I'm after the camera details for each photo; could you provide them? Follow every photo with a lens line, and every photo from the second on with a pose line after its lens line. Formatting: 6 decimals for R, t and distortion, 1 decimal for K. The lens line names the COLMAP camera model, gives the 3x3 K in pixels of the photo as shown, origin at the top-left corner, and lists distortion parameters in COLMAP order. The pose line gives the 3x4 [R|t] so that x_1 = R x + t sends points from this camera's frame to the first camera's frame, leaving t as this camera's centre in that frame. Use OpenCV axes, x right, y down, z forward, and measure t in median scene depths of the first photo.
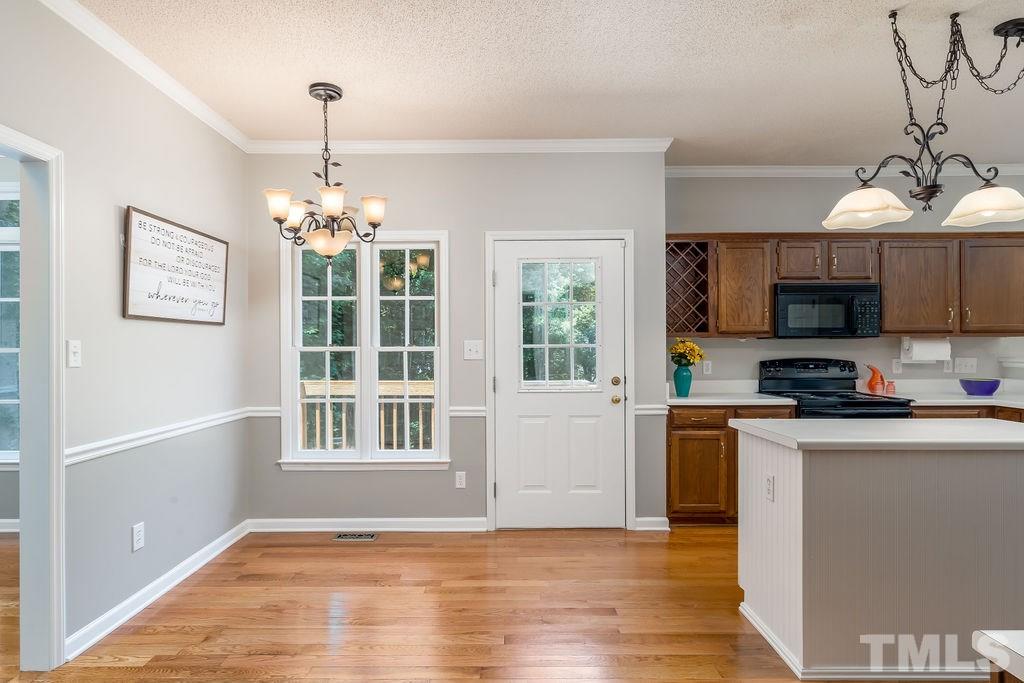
lens RADIAL K [[538.0, 0, 512.0], [0, 538.0, 341.5], [0, 0, 1]] dist [0.002322, 0.000457]
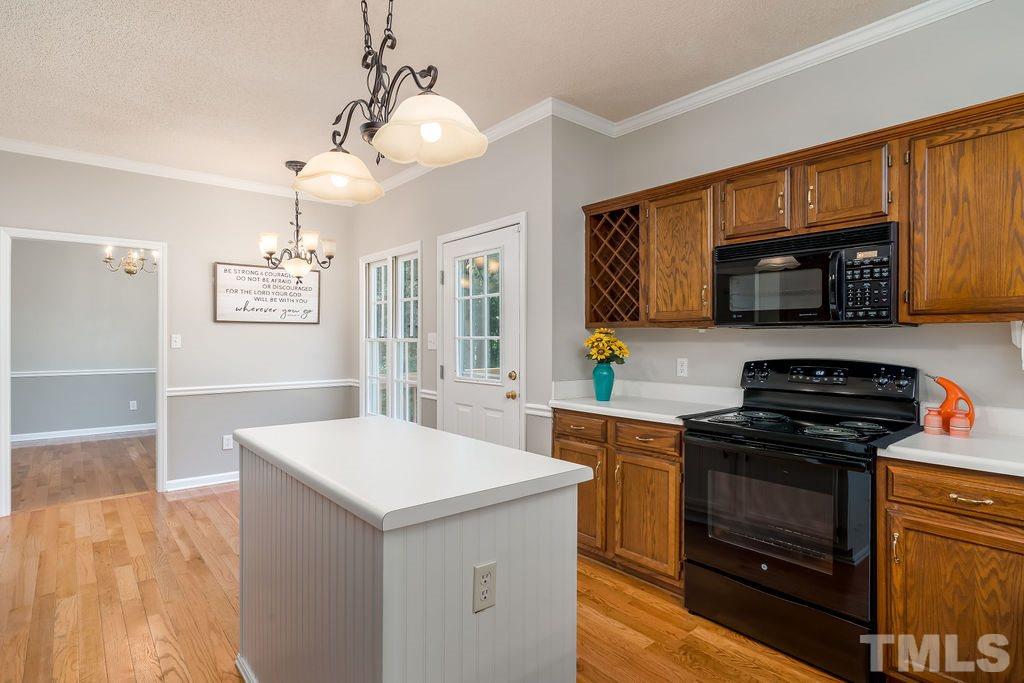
lens RADIAL K [[519.4, 0, 508.4], [0, 519.4, 336.2], [0, 0, 1]] dist [-0.000962, 0.000342]
pose [[0.655532, -0.000988, -0.755167, 0.818819], [0.003720, 0.999991, 0.001921, 0.002554], [0.755158, -0.004068, 0.655530, 0.374342]]
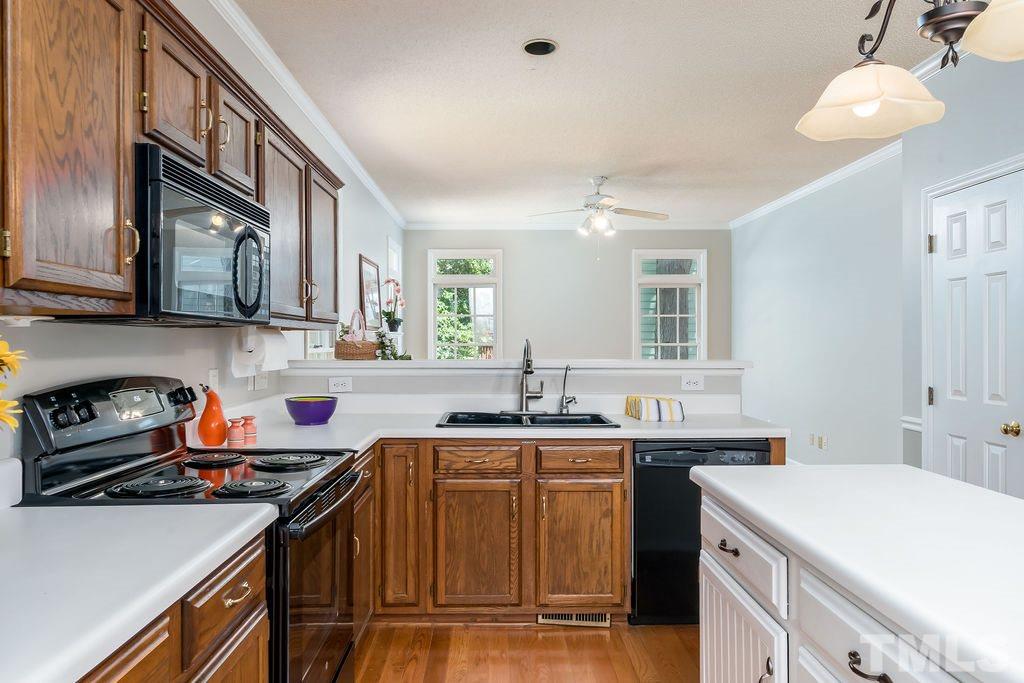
lens RADIAL K [[661.9, 0, 499.5], [0, 661.9, 343.5], [0, 0, 1]] dist [-0.001272, 0.000060]
pose [[-0.021663, 0.001009, 0.999765, 0.100196], [-0.003318, 0.999994, -0.001081, 0.008390], [-0.999760, -0.003340, -0.021659, 0.808417]]
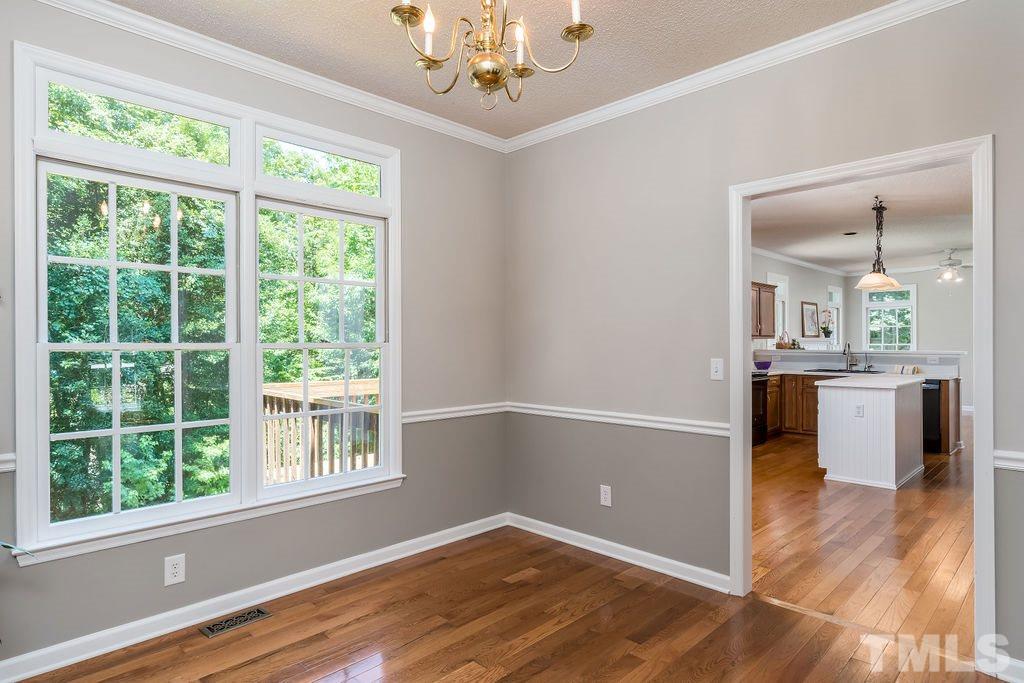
lens RADIAL K [[577.5, 0, 502.6], [0, 577.5, 341.9], [0, 0, 1]] dist [-0.000496, -0.000543]
pose [[0.702318, 0.003695, 0.711853, -1.241866], [-0.004363, 0.999990, -0.000887, 0.008308], [-0.711850, -0.002482, 0.702327, 0.225048]]
